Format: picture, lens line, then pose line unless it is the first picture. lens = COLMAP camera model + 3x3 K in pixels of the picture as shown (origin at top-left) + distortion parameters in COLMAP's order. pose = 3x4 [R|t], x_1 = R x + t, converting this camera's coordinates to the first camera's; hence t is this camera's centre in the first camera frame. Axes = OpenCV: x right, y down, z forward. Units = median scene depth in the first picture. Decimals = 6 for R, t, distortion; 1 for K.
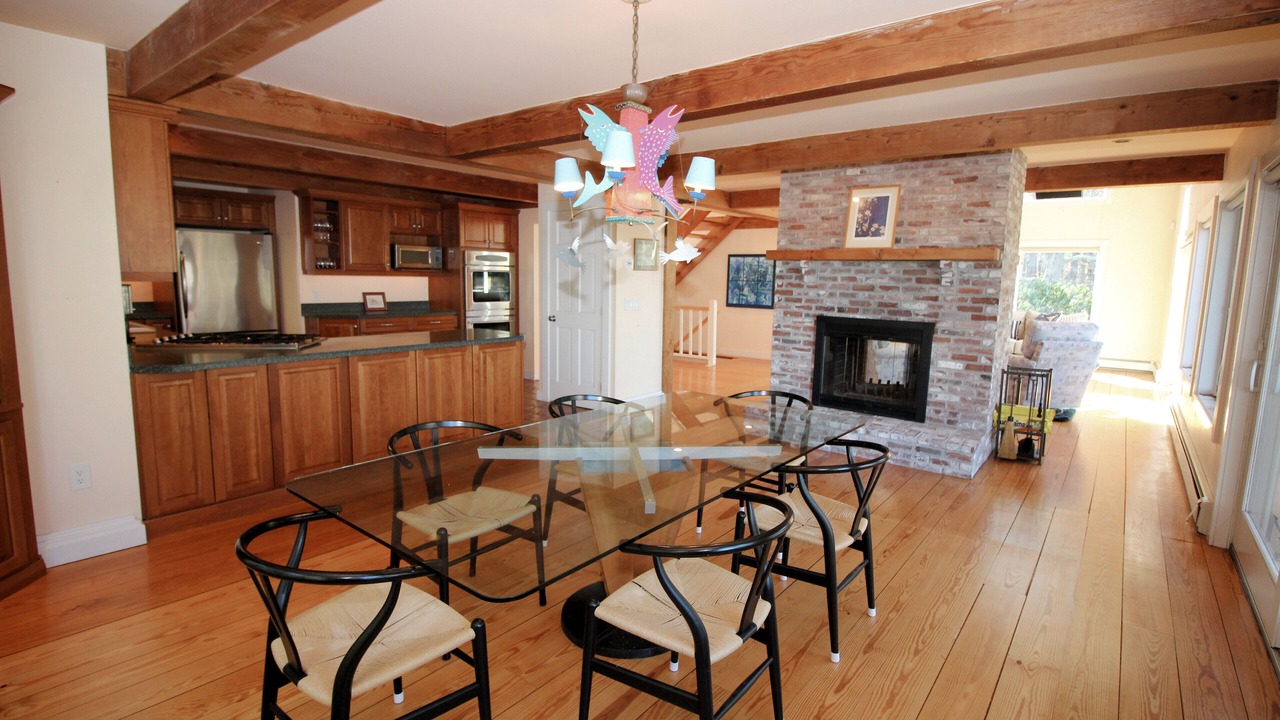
lens RADIAL K [[601.2, 0, 646.7], [0, 601.2, 357.1], [0, 0, 1]] dist [0.000951, -0.014481]
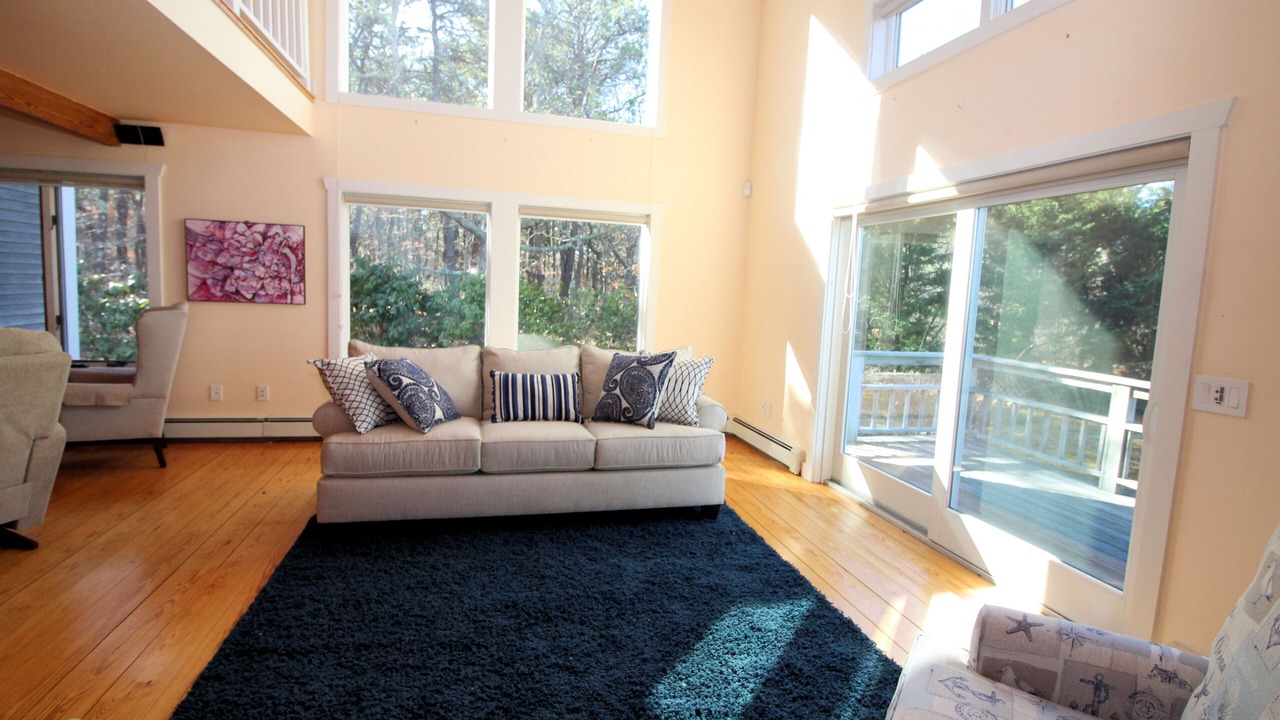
lens RADIAL K [[633.4, 0, 647.8], [0, 633.4, 355.5], [0, 0, 1]] dist [0.000803, -0.015573]
pose [[0.603379, -0.075592, 0.793864, 0.271214], [0.072650, 0.996568, 0.039676, -0.076446], [-0.794138, 0.033735, 0.606800, 0.616122]]
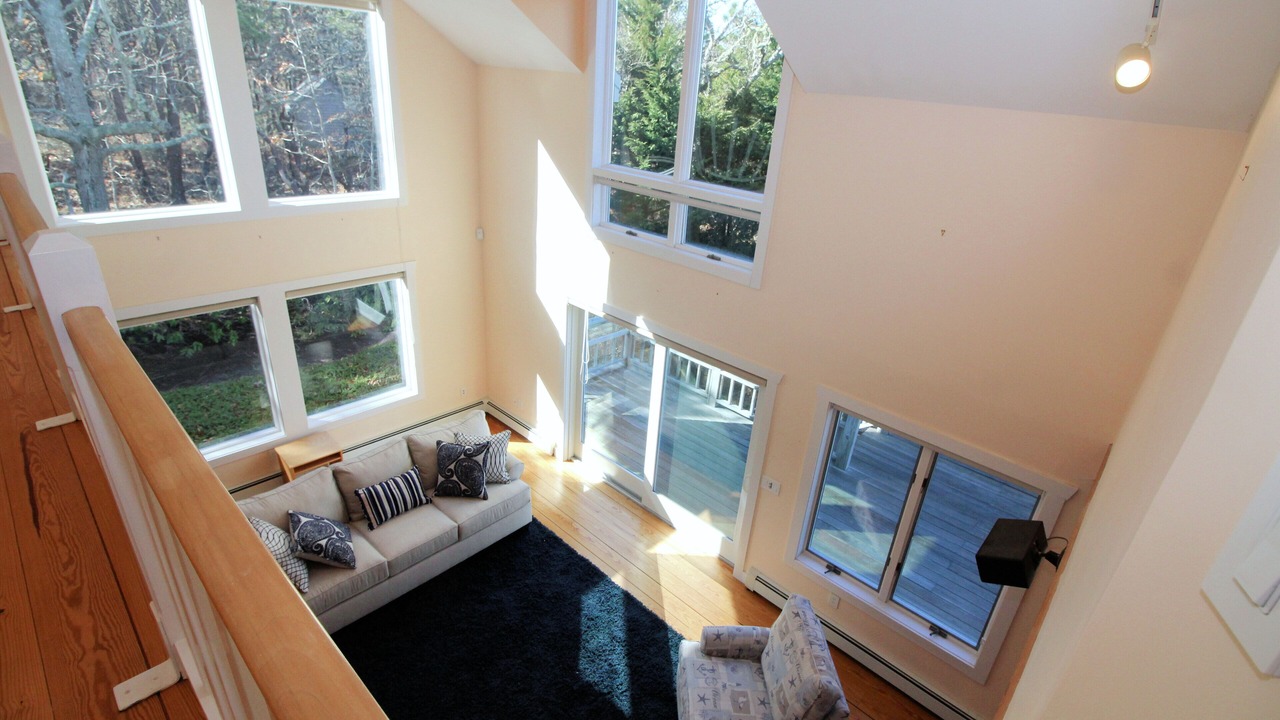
lens RADIAL K [[594.0, 0, 640.3], [0, 594.0, 353.4], [0, 0, 1]] dist [0.001155, -0.014270]
pose [[0.084171, -0.417608, 0.904720, 0.155166], [0.063235, 0.908351, 0.413401, -0.333607], [-0.994443, 0.022413, 0.102864, 0.643963]]
